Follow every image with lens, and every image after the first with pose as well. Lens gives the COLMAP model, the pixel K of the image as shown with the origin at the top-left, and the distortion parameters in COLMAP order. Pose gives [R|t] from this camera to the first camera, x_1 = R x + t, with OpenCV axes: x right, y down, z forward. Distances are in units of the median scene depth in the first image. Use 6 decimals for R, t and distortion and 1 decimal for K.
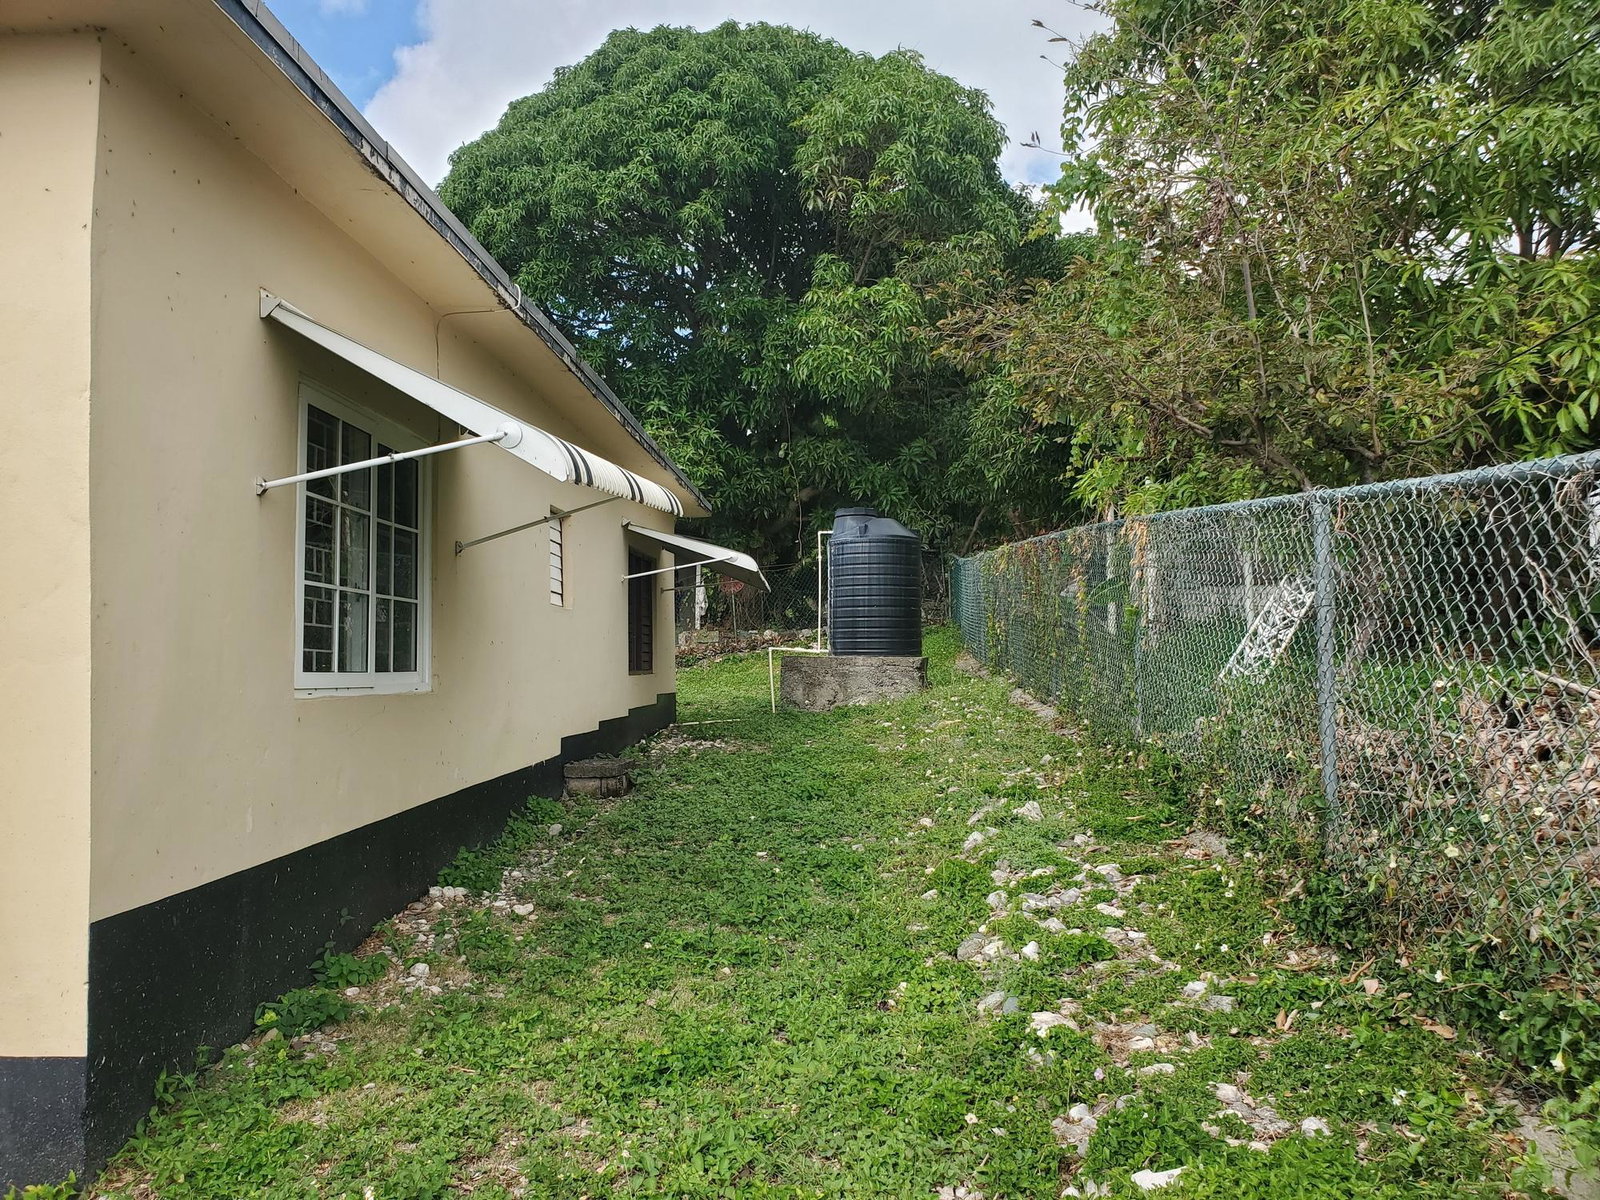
lens RADIAL K [[1253.2, 0, 800.0], [0, 1253.2, 600.0], [0, 0, 1]] dist [0.000533, 0.000990]
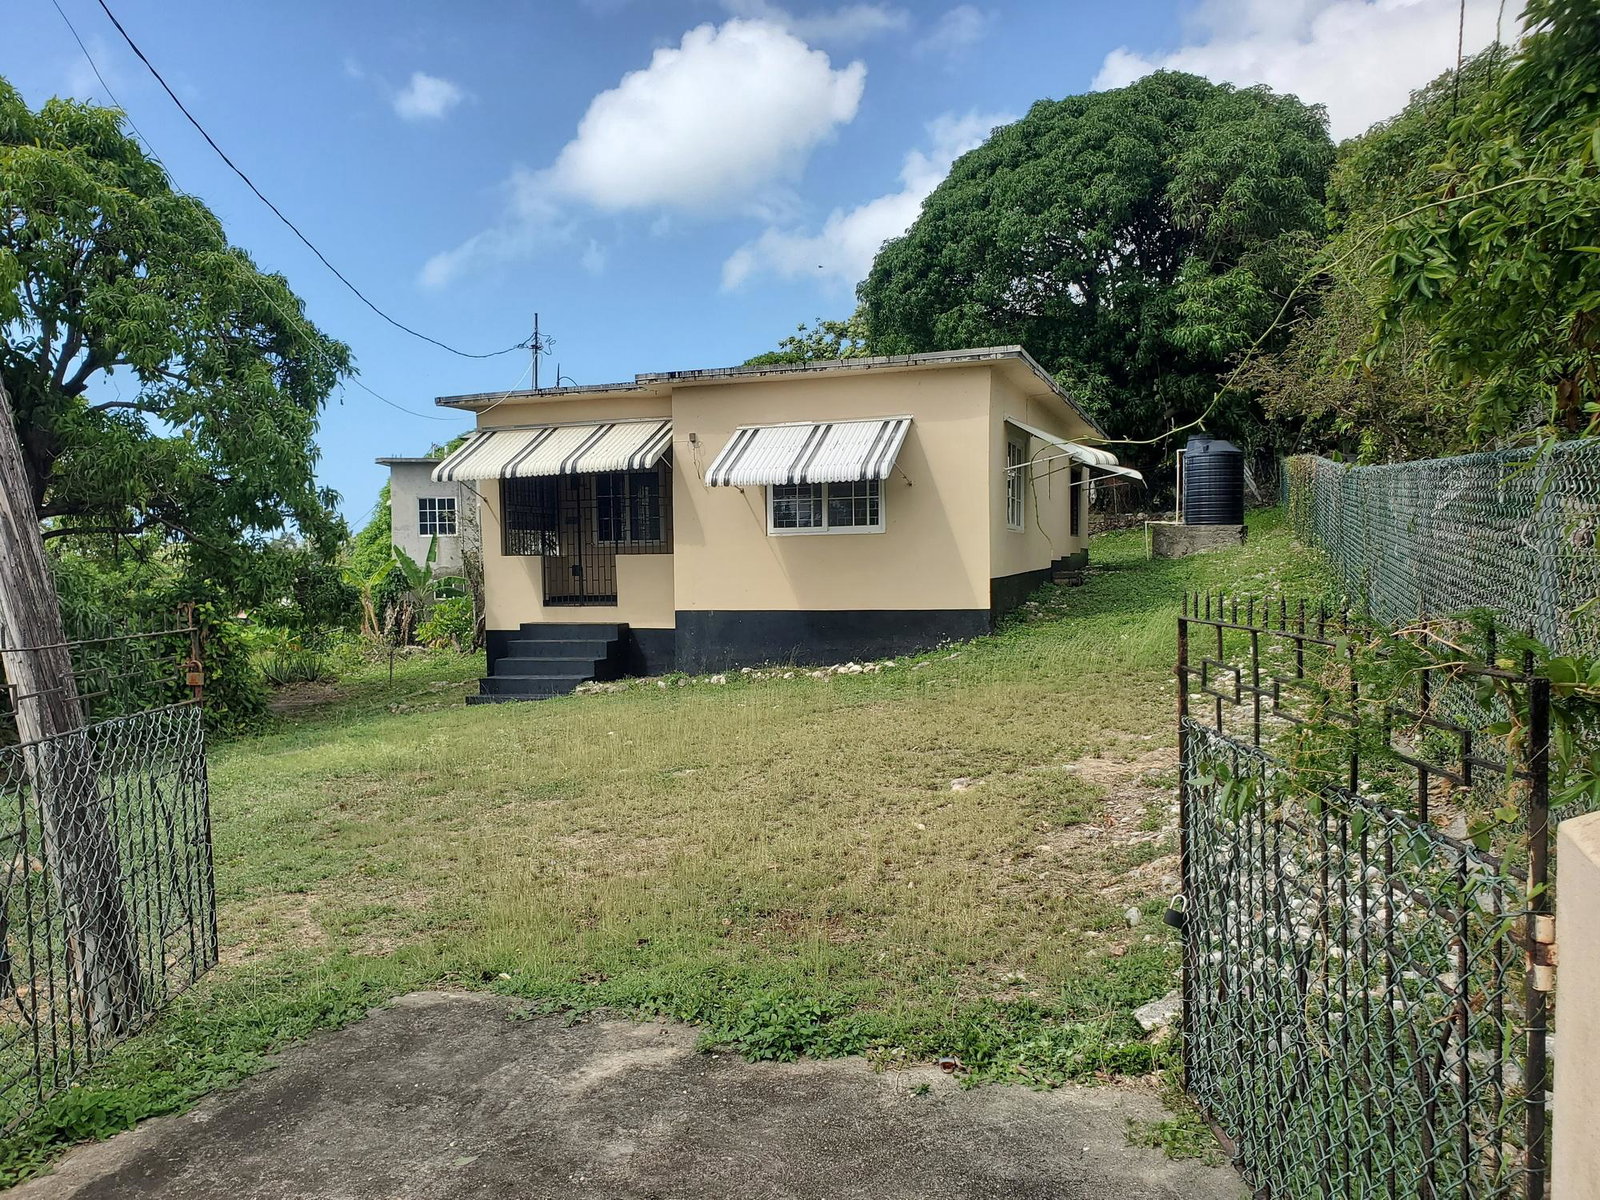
lens RADIAL K [[991.5, 0, 794.8], [0, 991.5, 622.0], [0, 0, 1]] dist [-0.000866, 0.000323]
pose [[0.937515, 0.015103, -0.347618, -0.000832], [0.029405, 0.992044, 0.122406, -0.004409], [0.346701, -0.124979, 0.929612, -0.326551]]
